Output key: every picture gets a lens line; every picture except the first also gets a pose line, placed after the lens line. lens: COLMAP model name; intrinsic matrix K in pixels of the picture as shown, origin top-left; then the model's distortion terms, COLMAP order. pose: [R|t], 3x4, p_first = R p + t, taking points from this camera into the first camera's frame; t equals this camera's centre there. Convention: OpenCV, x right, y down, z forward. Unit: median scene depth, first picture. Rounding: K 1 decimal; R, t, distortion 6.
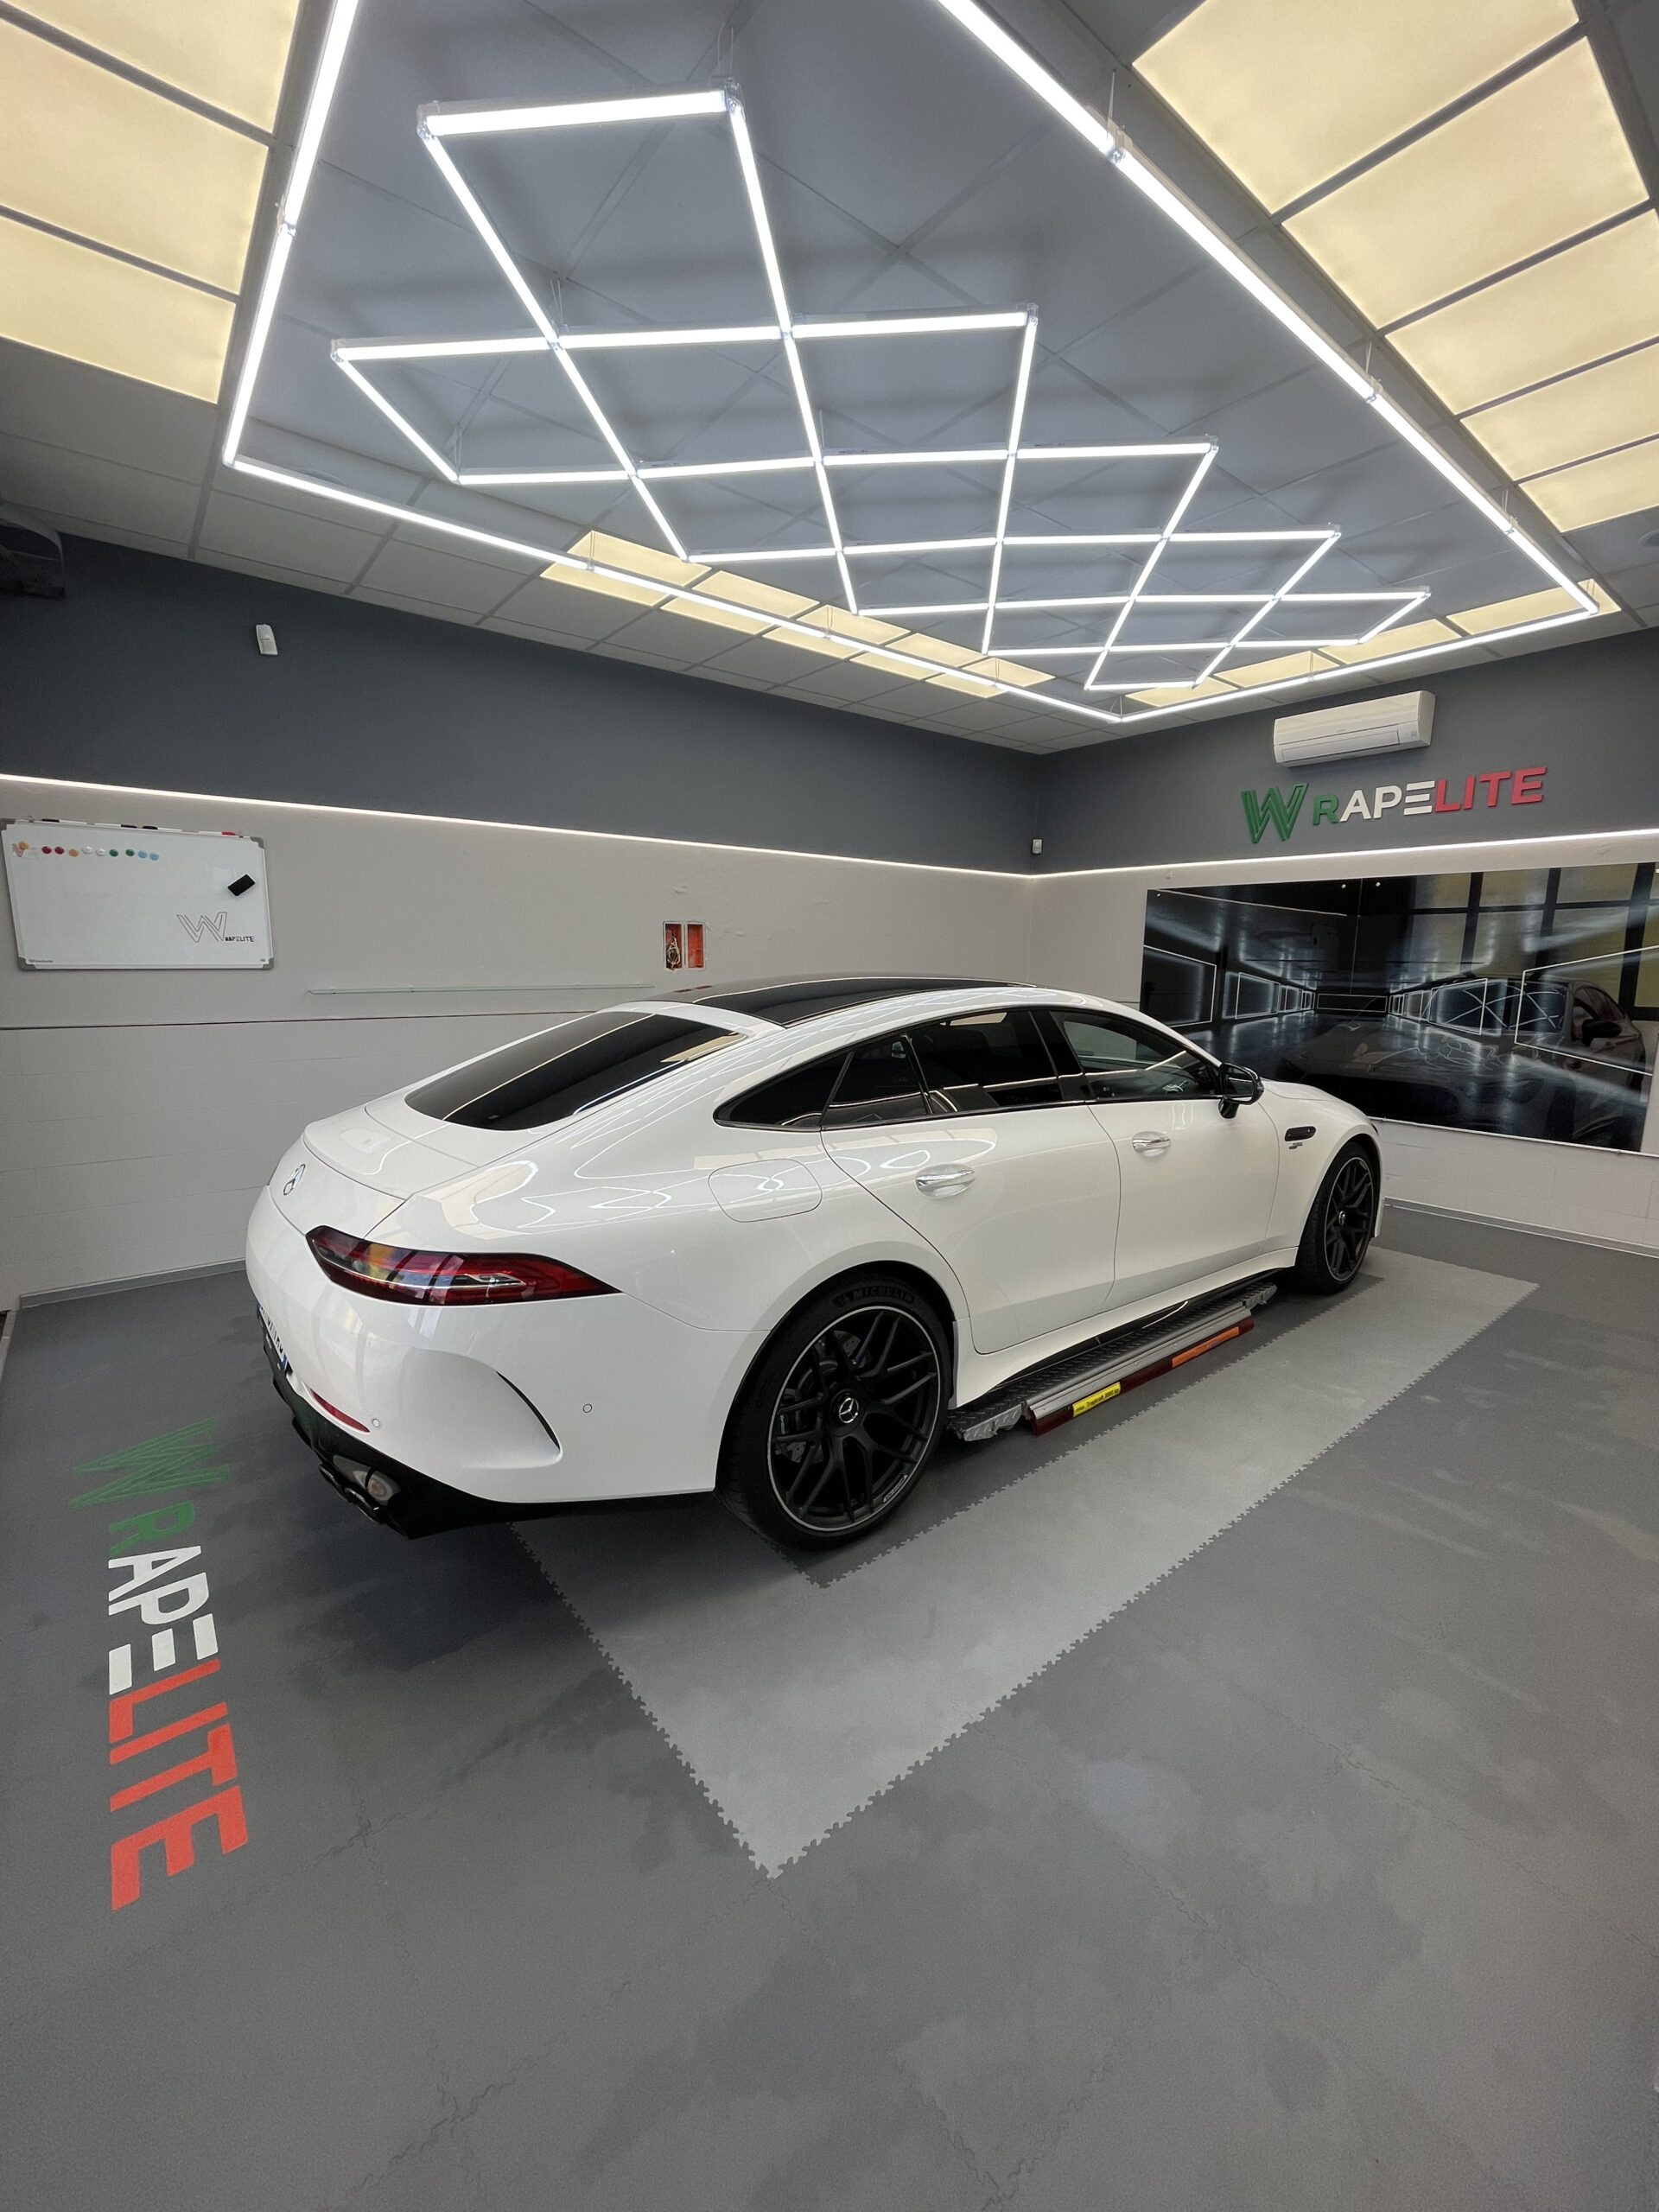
lens RADIAL K [[901.7, 0, 831.5], [0, 901.7, 1105.2], [0, 0, 1]] dist [-0.010486, 0.002904]
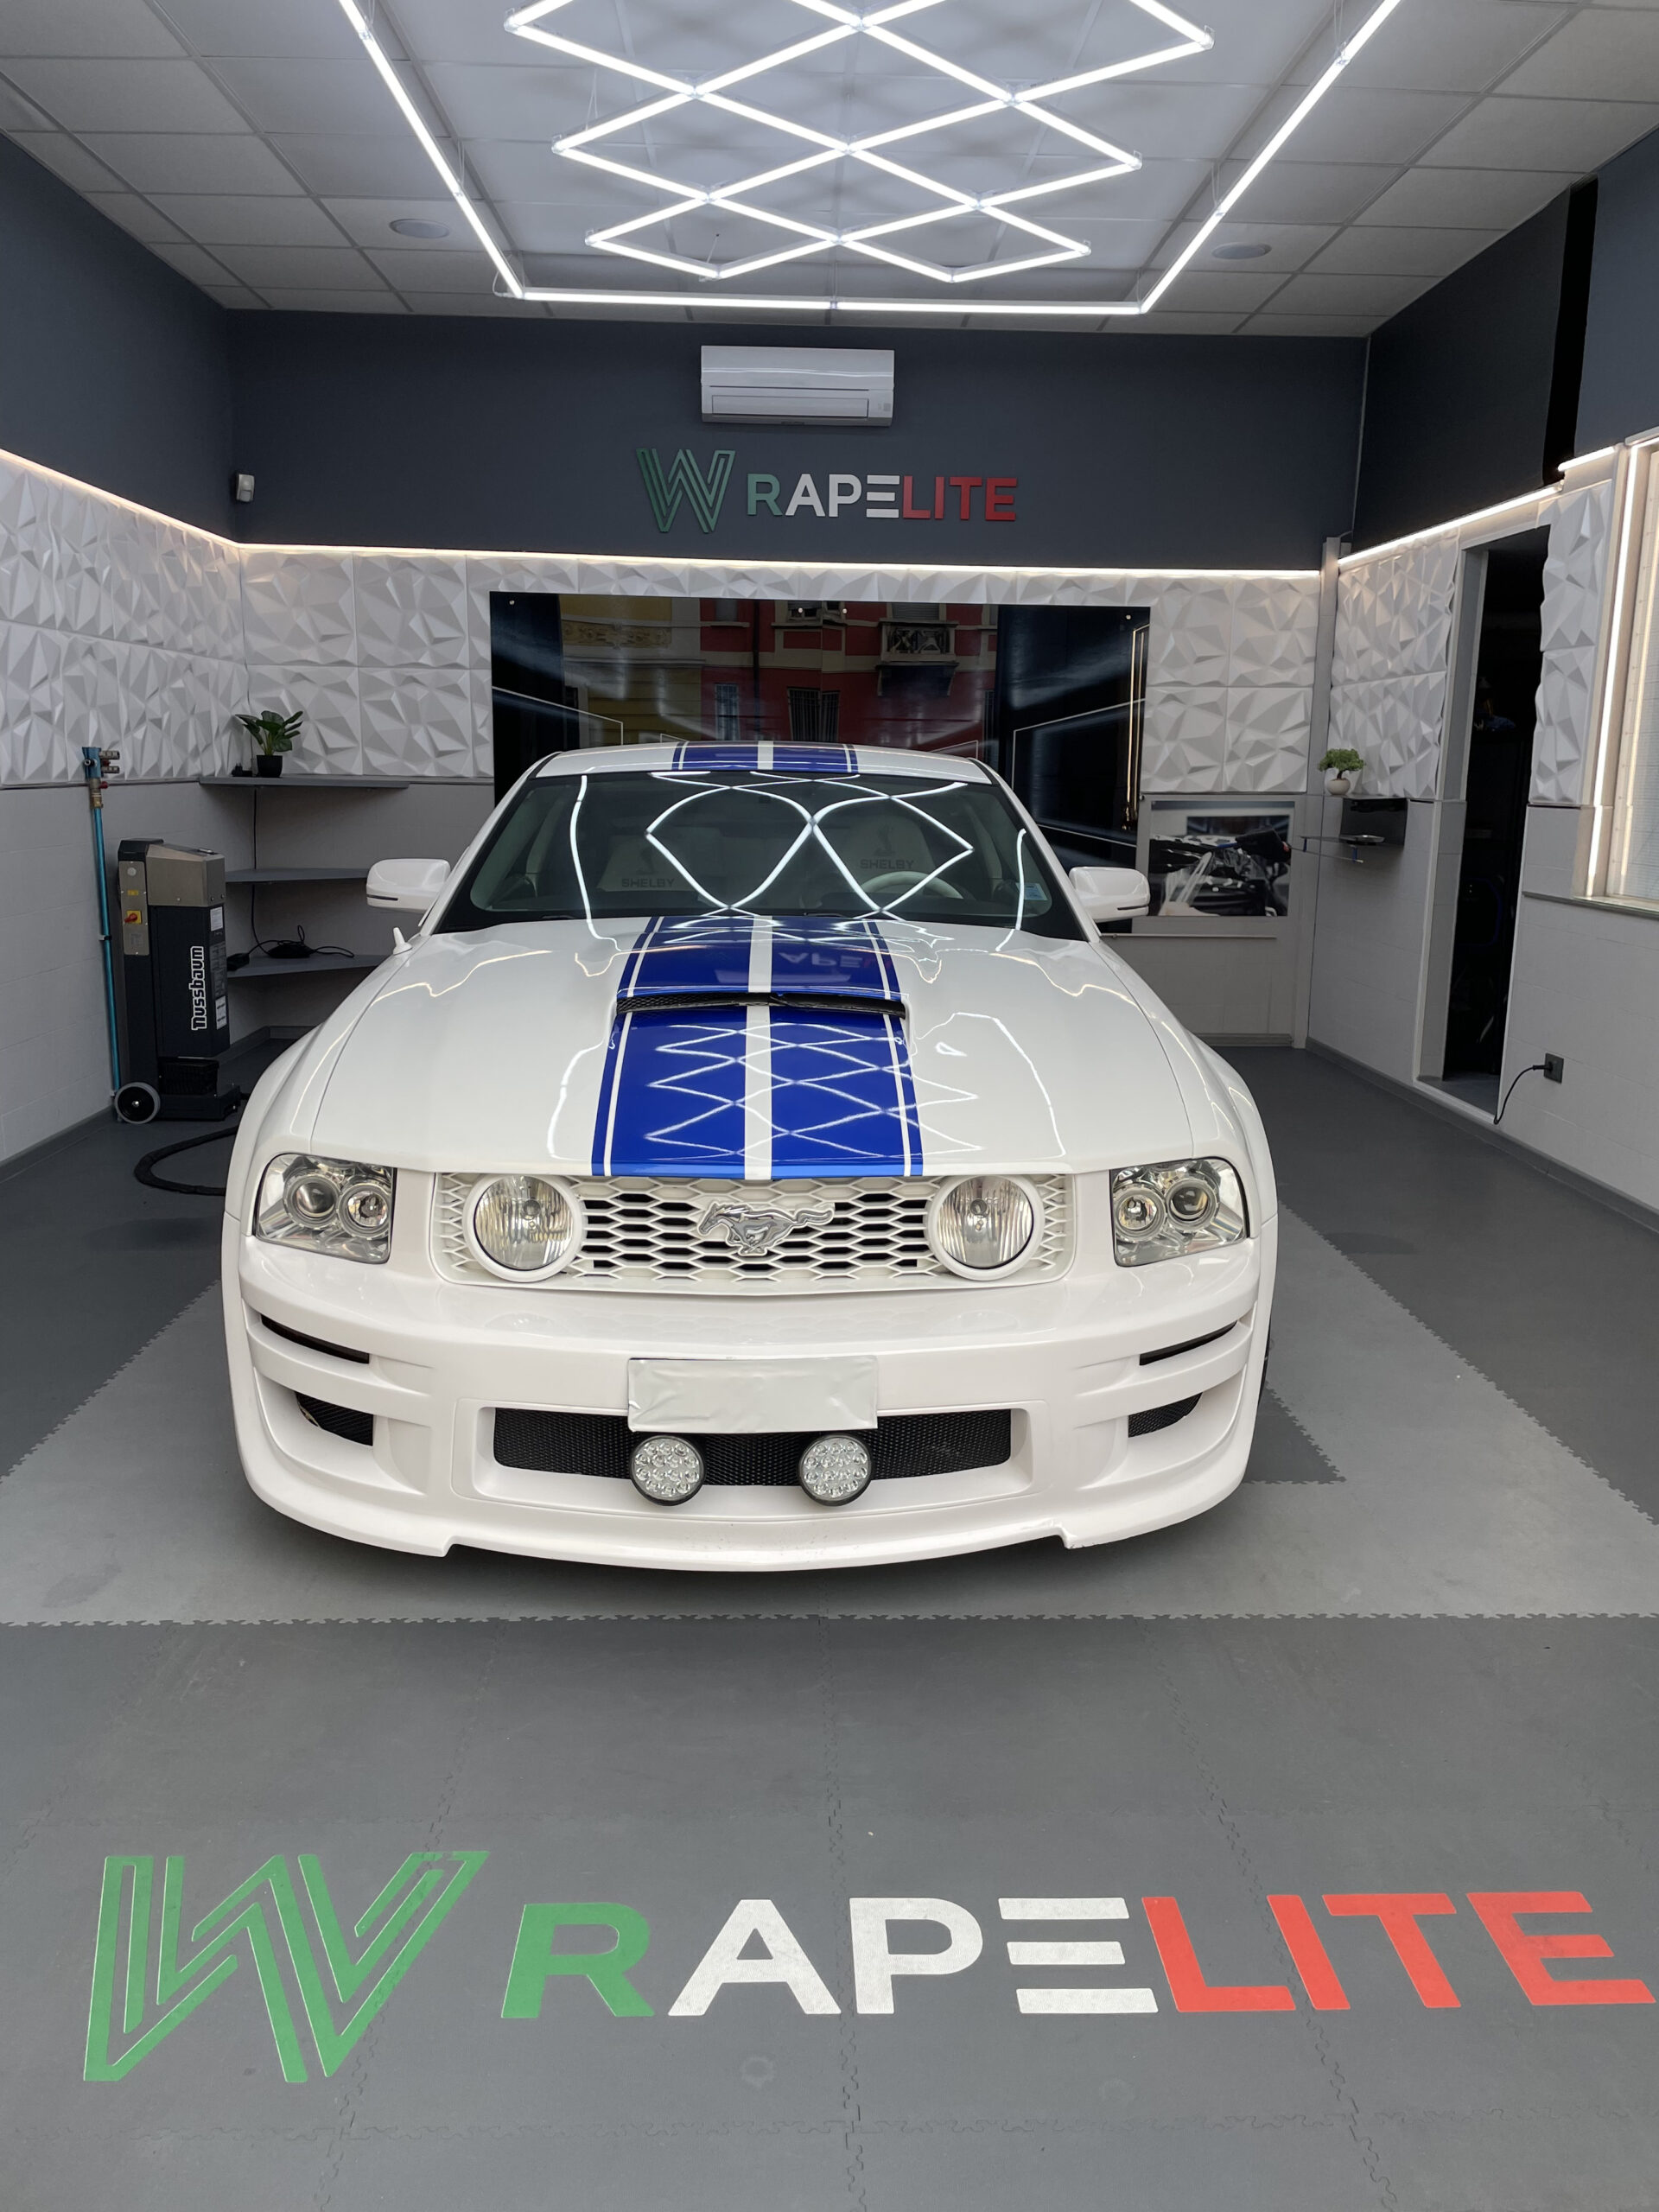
lens RADIAL K [[1679.3, 0, 840.4], [0, 1679.3, 1096.8], [0, 0, 1]] dist [0.083259, -0.109999]
pose [[0.594635, -0.153880, 0.789133, -0.551319], [0.116940, 0.987629, 0.104470, 0.001666], [-0.795446, 0.030159, 0.605273, 0.179771]]
